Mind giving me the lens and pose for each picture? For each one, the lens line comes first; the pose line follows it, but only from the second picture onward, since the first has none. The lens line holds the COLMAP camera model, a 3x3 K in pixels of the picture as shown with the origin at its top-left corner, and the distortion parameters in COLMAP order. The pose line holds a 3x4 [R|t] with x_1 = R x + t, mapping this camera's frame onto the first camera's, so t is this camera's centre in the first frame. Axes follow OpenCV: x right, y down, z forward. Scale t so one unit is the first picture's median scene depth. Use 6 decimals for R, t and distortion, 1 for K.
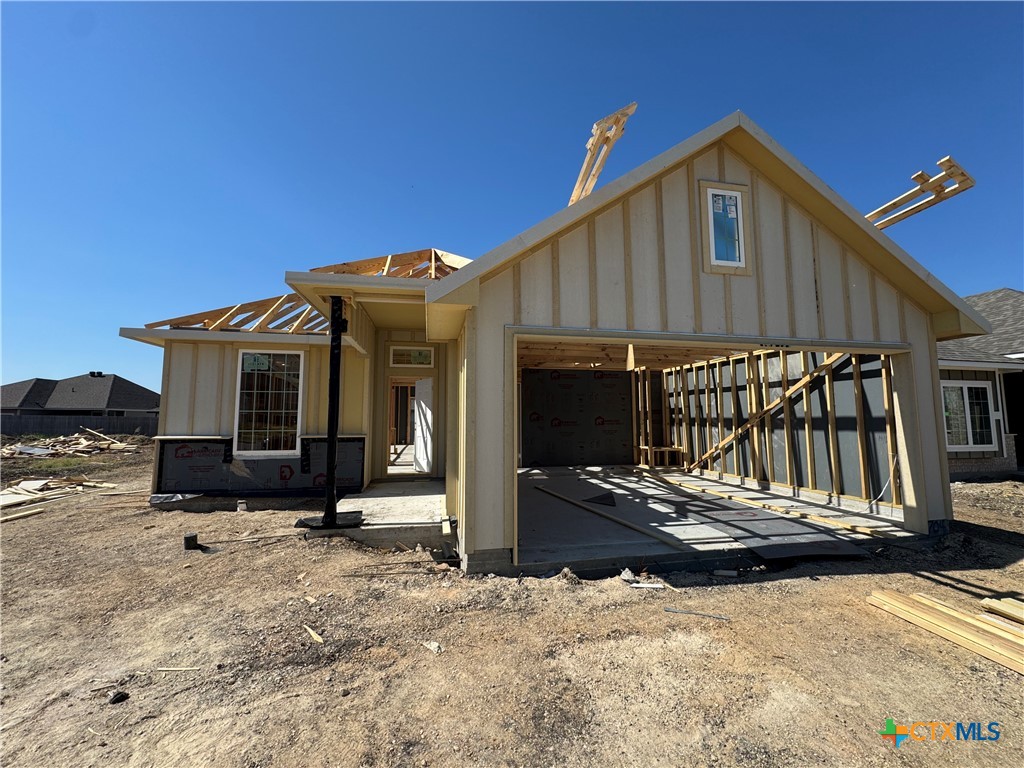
lens RADIAL K [[407.8, 0, 511.6], [0, 407.8, 385.2], [0, 0, 1]] dist [-0.005274, 0.001089]
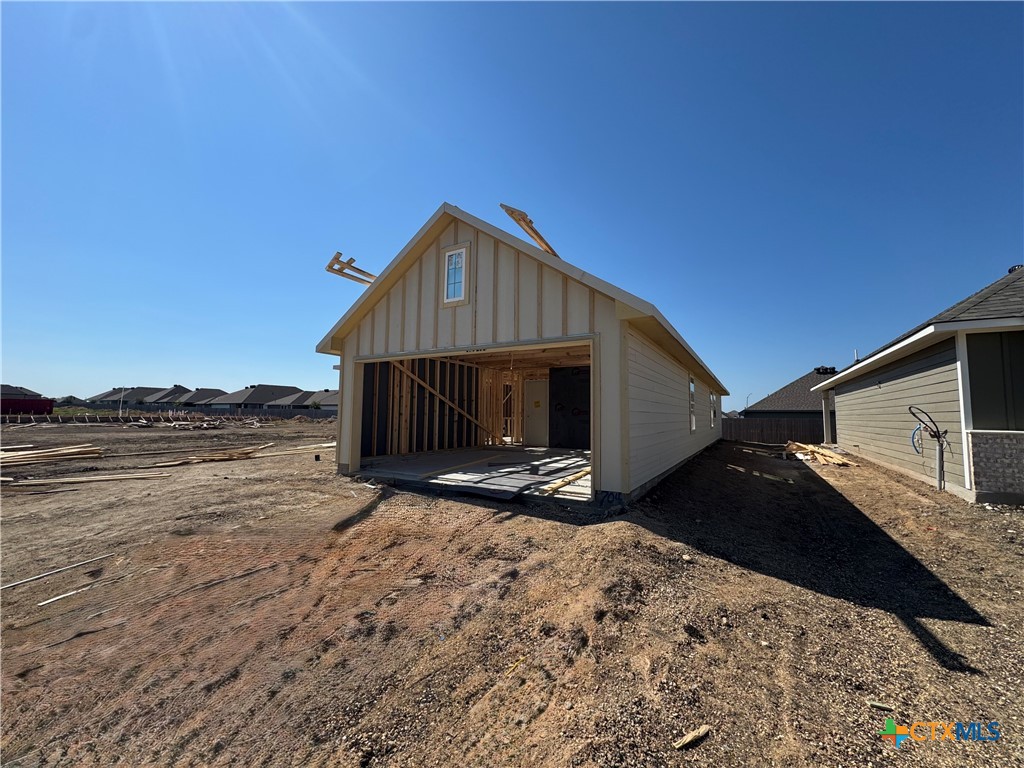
lens RADIAL K [[407.8, 0, 519.4], [0, 407.8, 394.7], [0, 0, 1]] dist [-0.005274, 0.001089]
pose [[0.753260, -0.024097, -0.657281, 1.152182], [0.044937, 0.998879, 0.014878, 0.027542], [0.656186, -0.040744, 0.753498, 0.002649]]
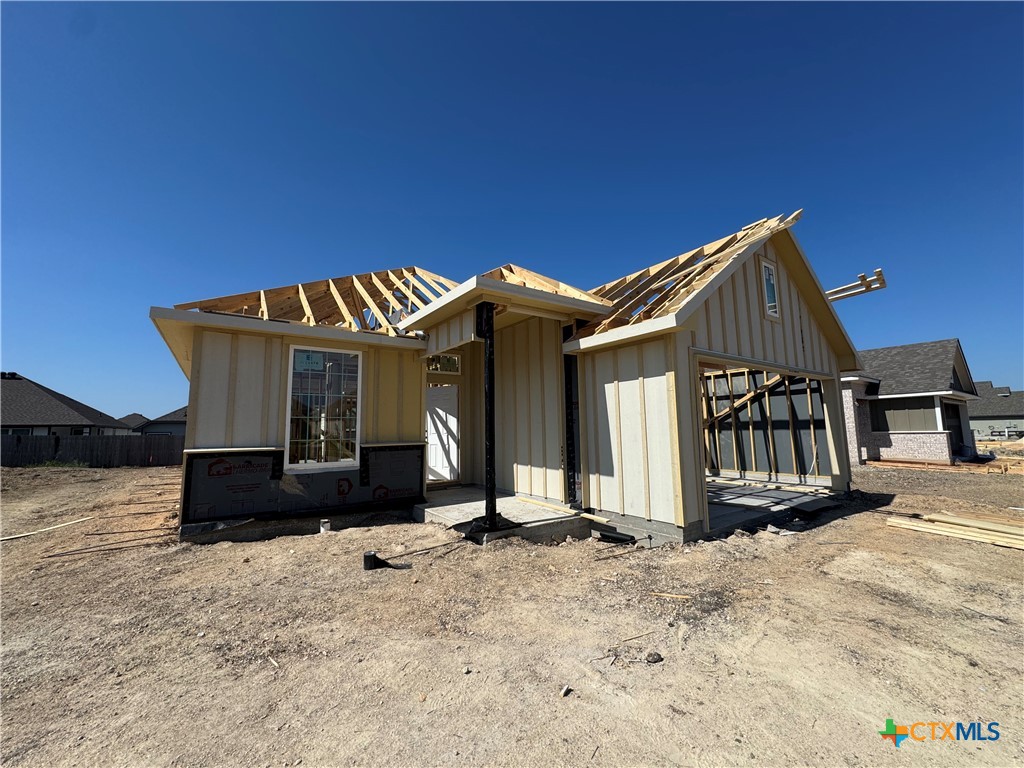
lens RADIAL K [[407.8, 0, 515.3], [0, 407.8, 383.5], [0, 0, 1]] dist [-0.005274, 0.001089]
pose [[0.912522, 0.033185, 0.407680, -0.615129], [-0.019753, 0.999116, -0.037114, 0.016289], [-0.408551, 0.025814, 0.912370, 0.031648]]
